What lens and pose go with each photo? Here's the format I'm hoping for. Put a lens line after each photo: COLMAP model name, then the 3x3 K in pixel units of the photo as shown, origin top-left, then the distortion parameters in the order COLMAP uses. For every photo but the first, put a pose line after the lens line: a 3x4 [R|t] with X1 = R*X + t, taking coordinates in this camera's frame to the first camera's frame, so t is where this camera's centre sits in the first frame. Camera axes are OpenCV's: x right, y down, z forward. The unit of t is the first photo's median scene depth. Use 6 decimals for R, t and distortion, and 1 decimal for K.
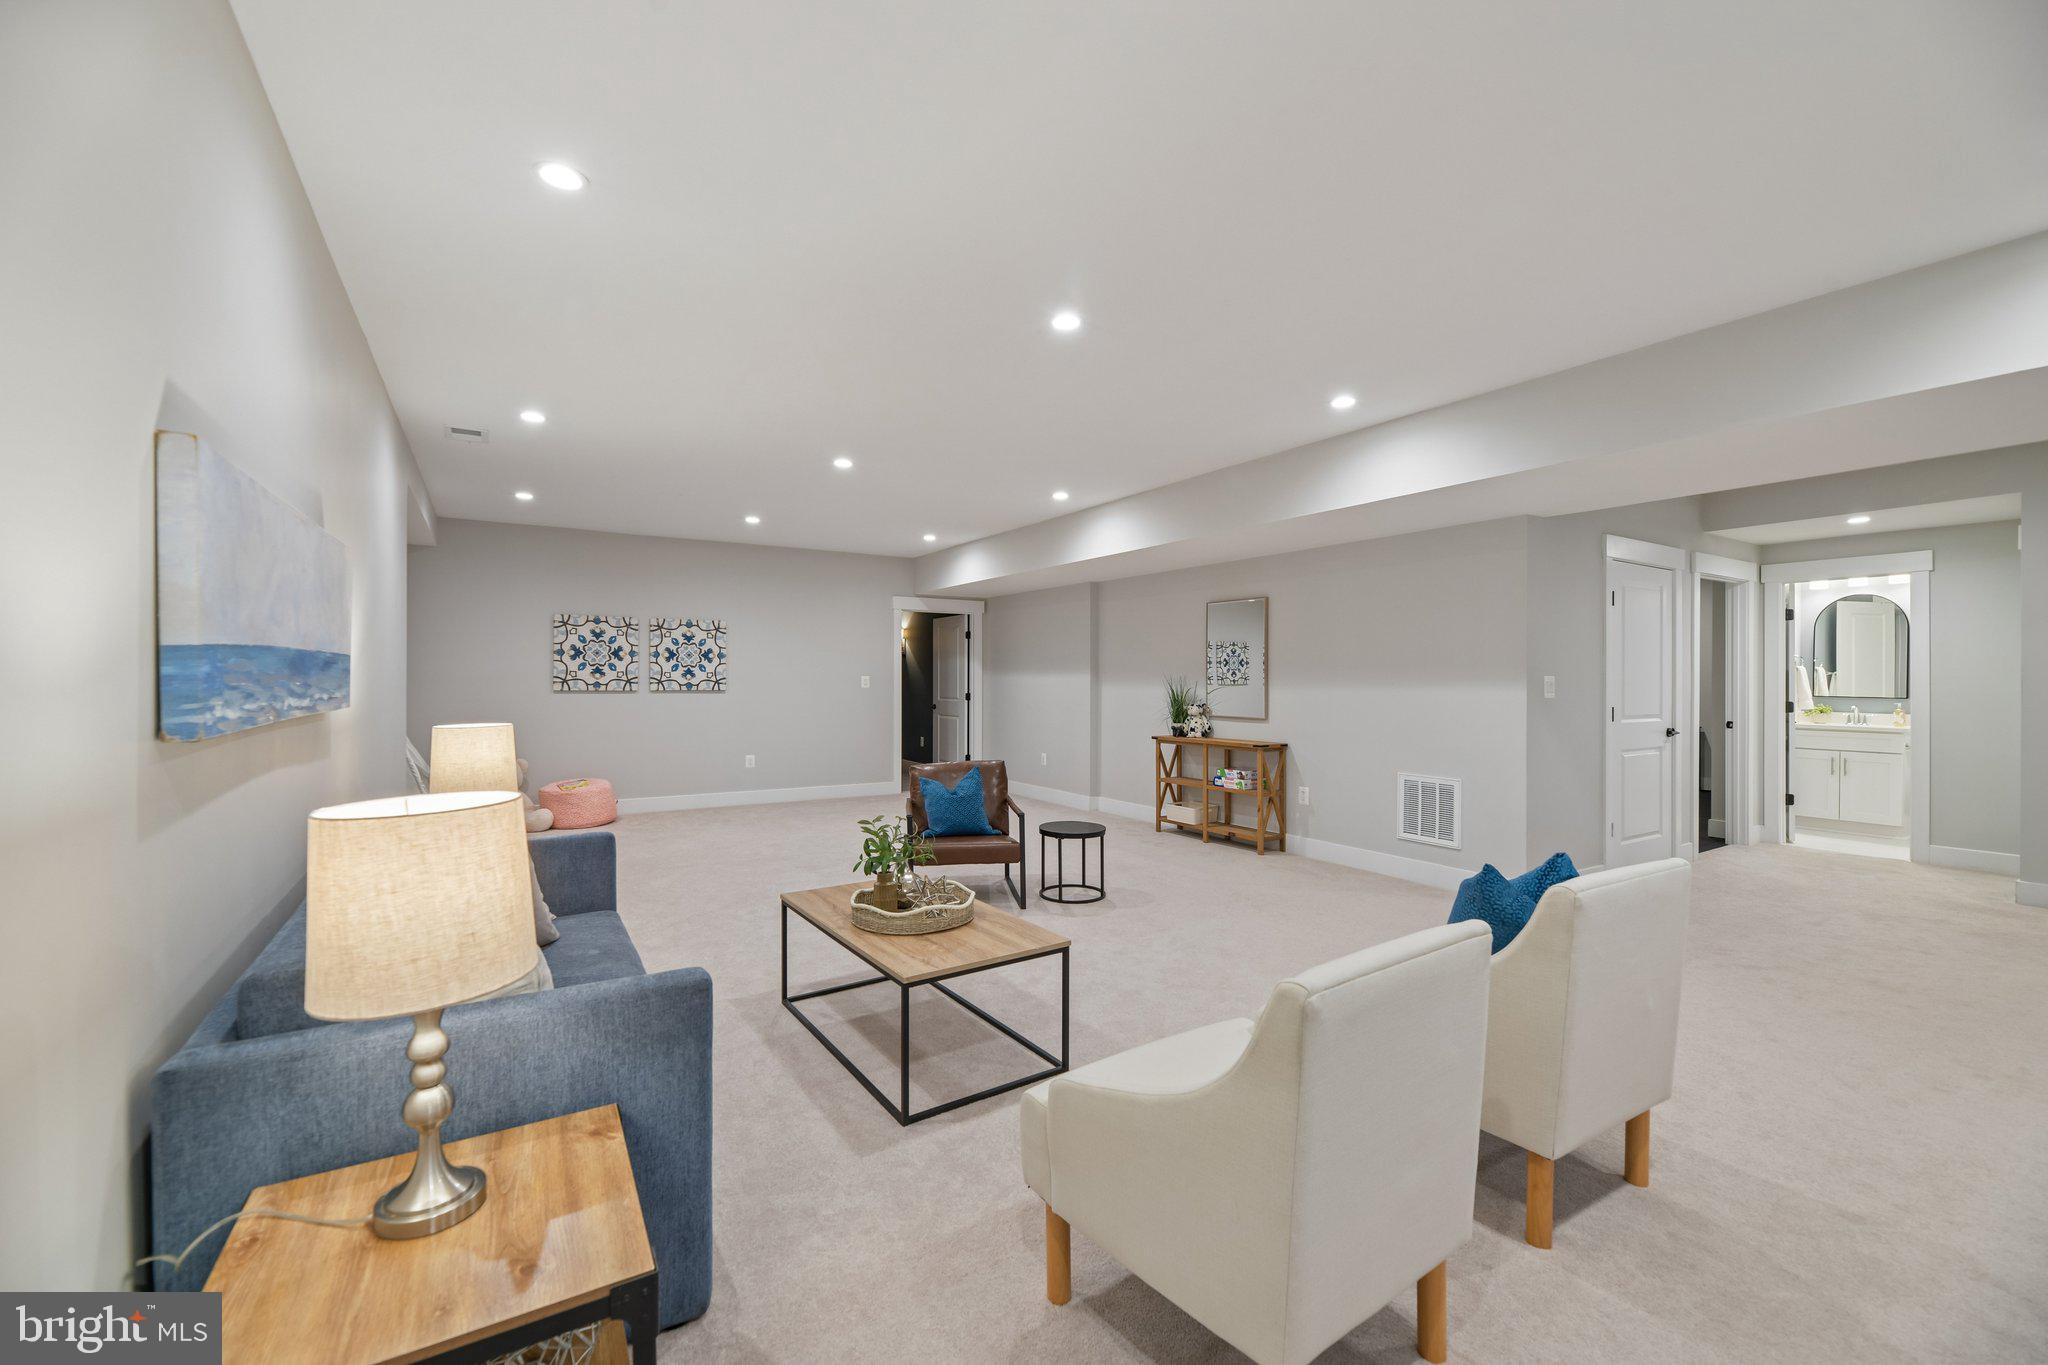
lens RADIAL K [[833.0, 0, 1036.9], [0, 833.0, 677.7], [0, 0, 1]] dist [0.000793, -0.000081]
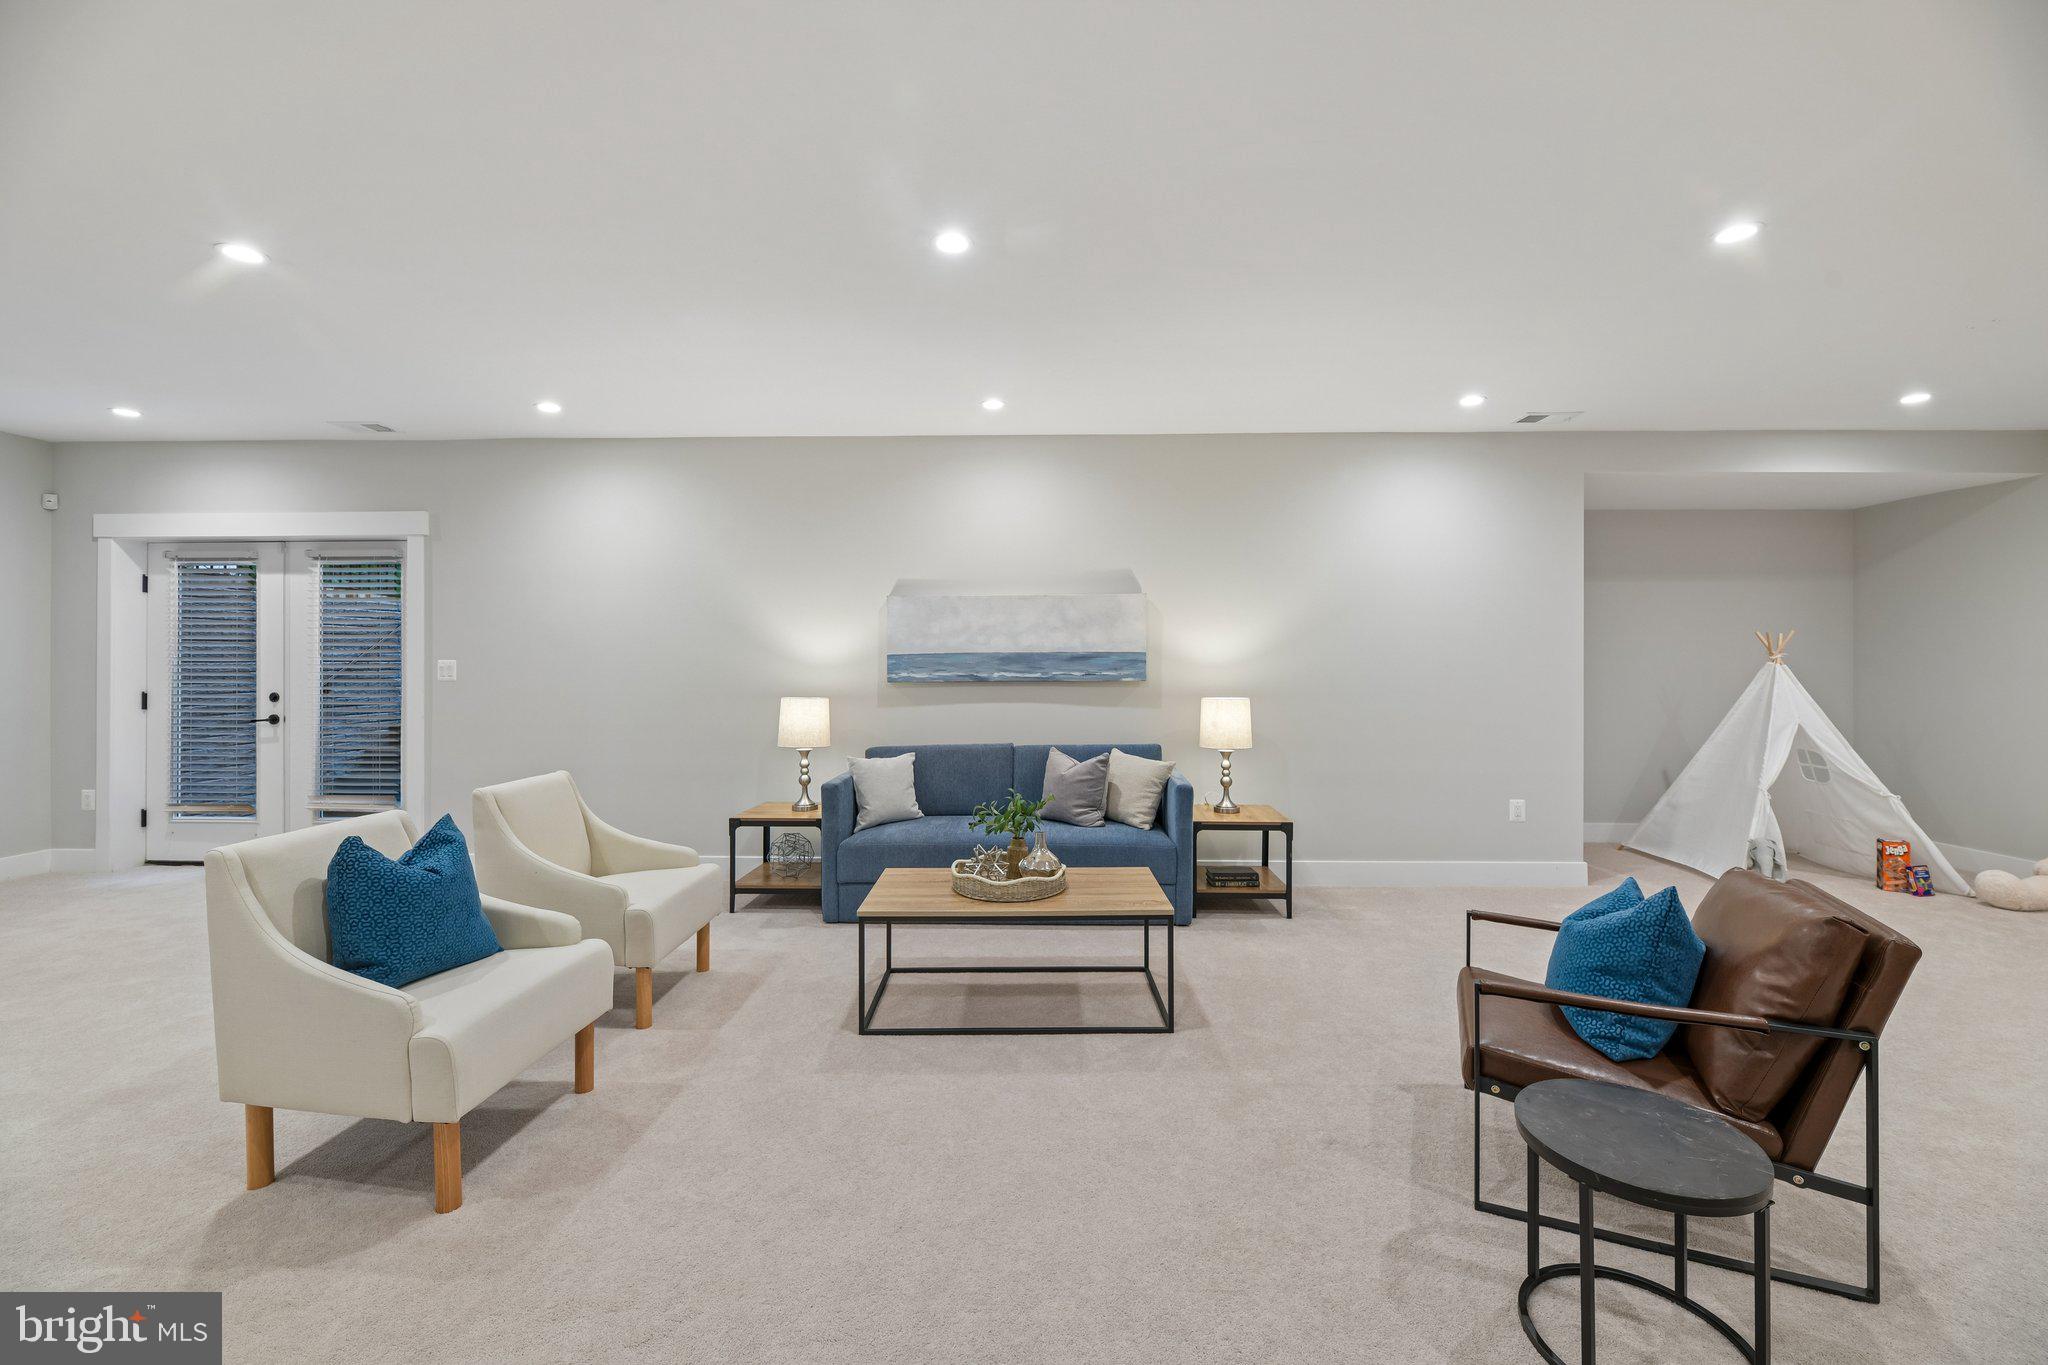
lens RADIAL K [[828.2, 0, 1031.5], [0, 828.2, 661.7], [0, 0, 1]] dist [0.000137, -0.002518]
pose [[-0.568067, -0.004614, -0.822970, 0.287645], [-0.001707, 0.999989, -0.004428, 0.000688], [0.822981, -0.001111, -0.568068, 0.654479]]
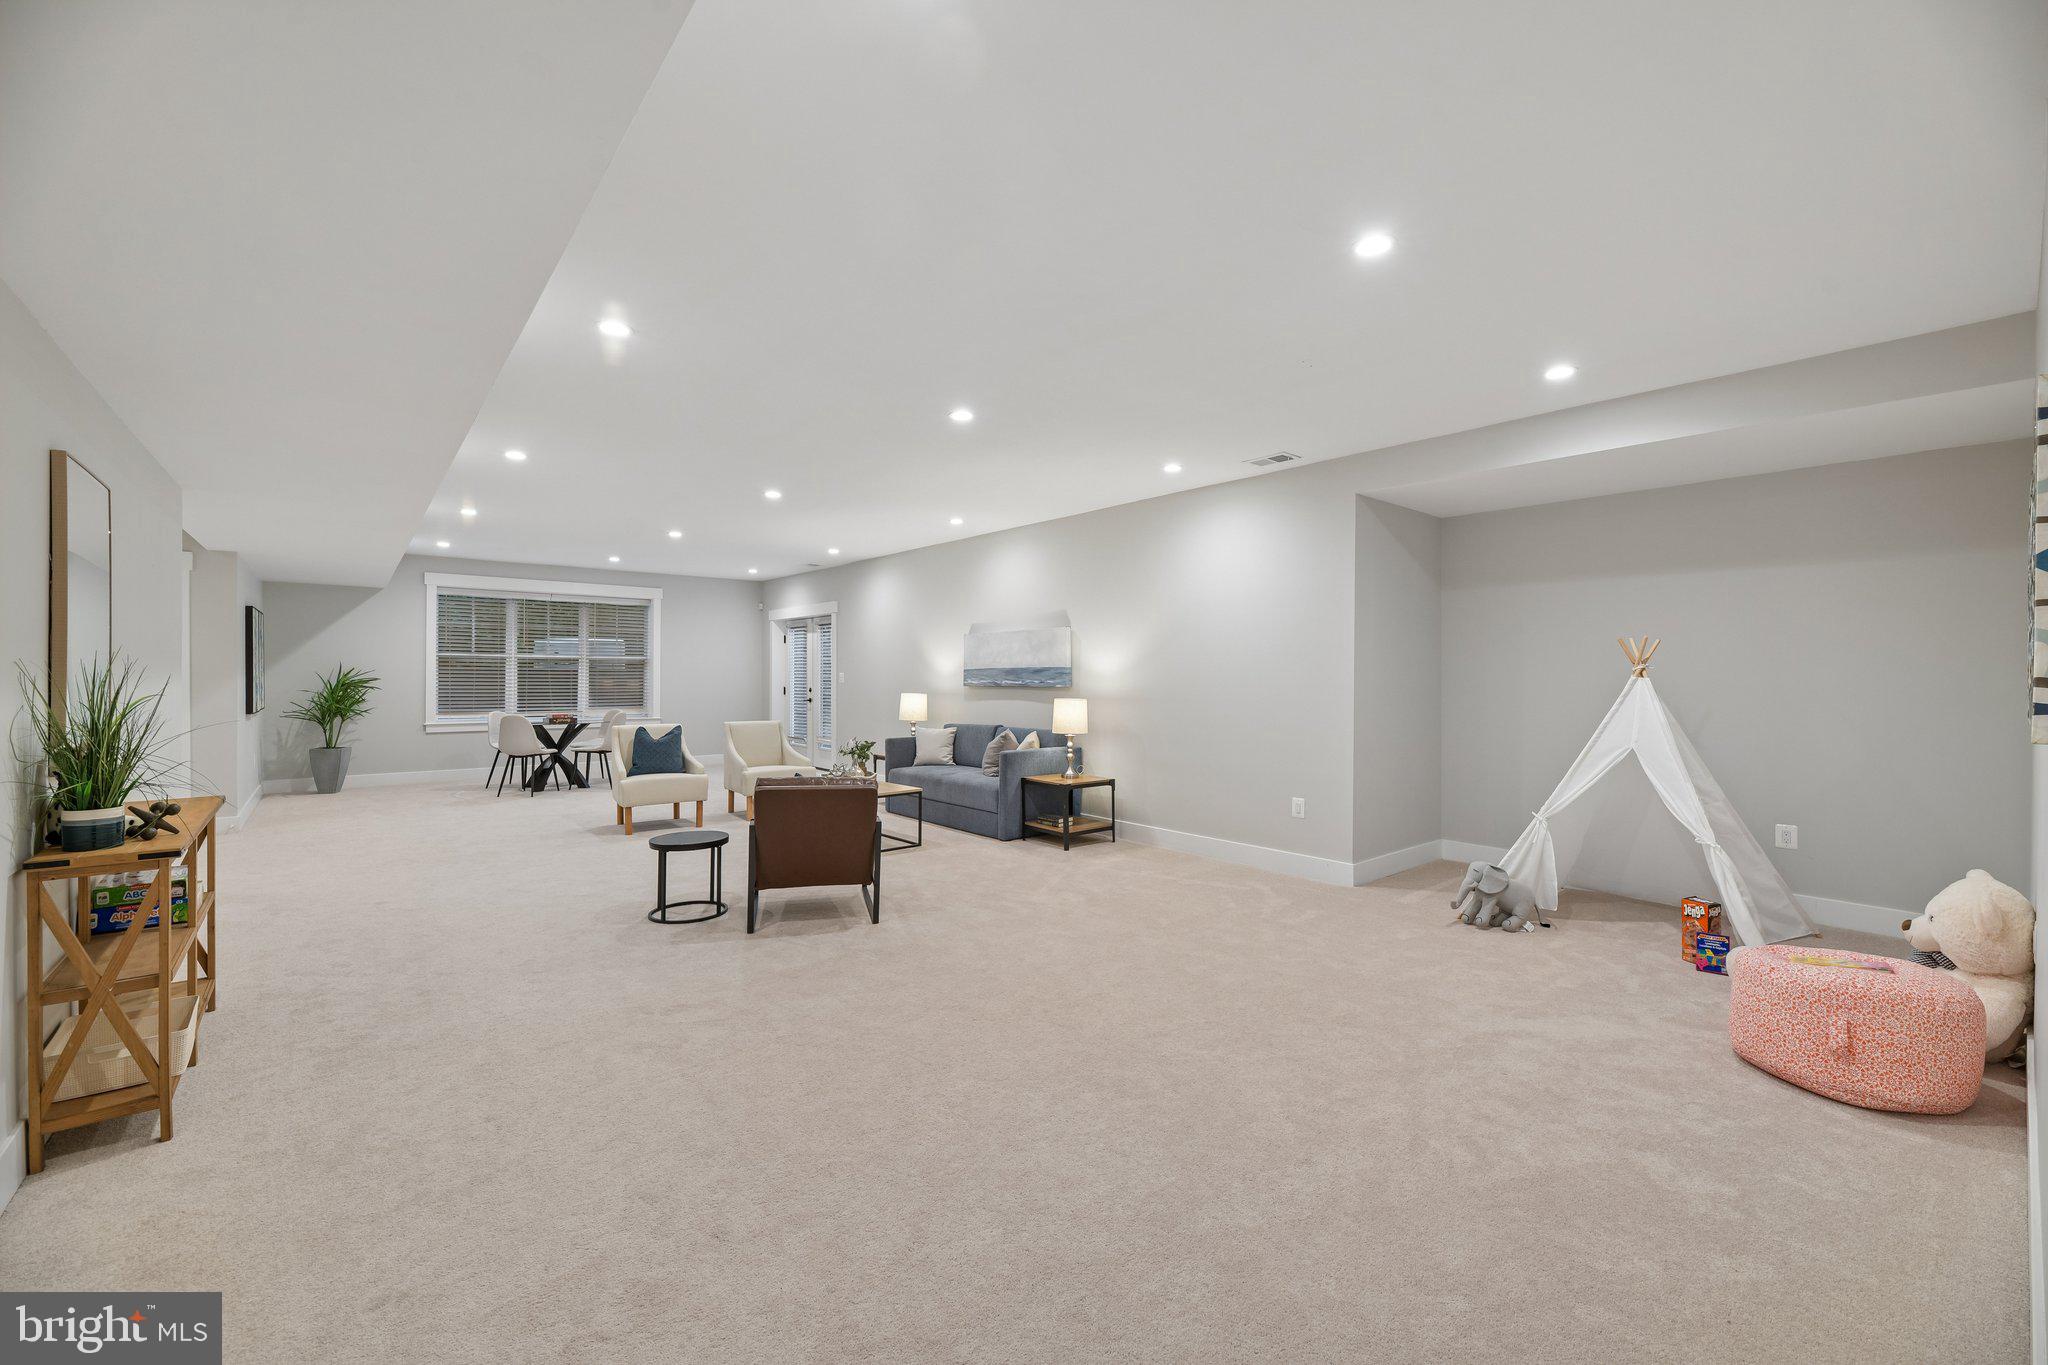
lens RADIAL K [[822.9, 0, 1035.1], [0, 822.9, 679.2], [0, 0, 1]] dist [0.001337, -0.003241]
pose [[-0.992059, -0.006028, -0.125626, -0.143819], [-0.006537, 0.999972, 0.003637, 0.000763], [0.125601, 0.004429, -0.992071, 1.280247]]
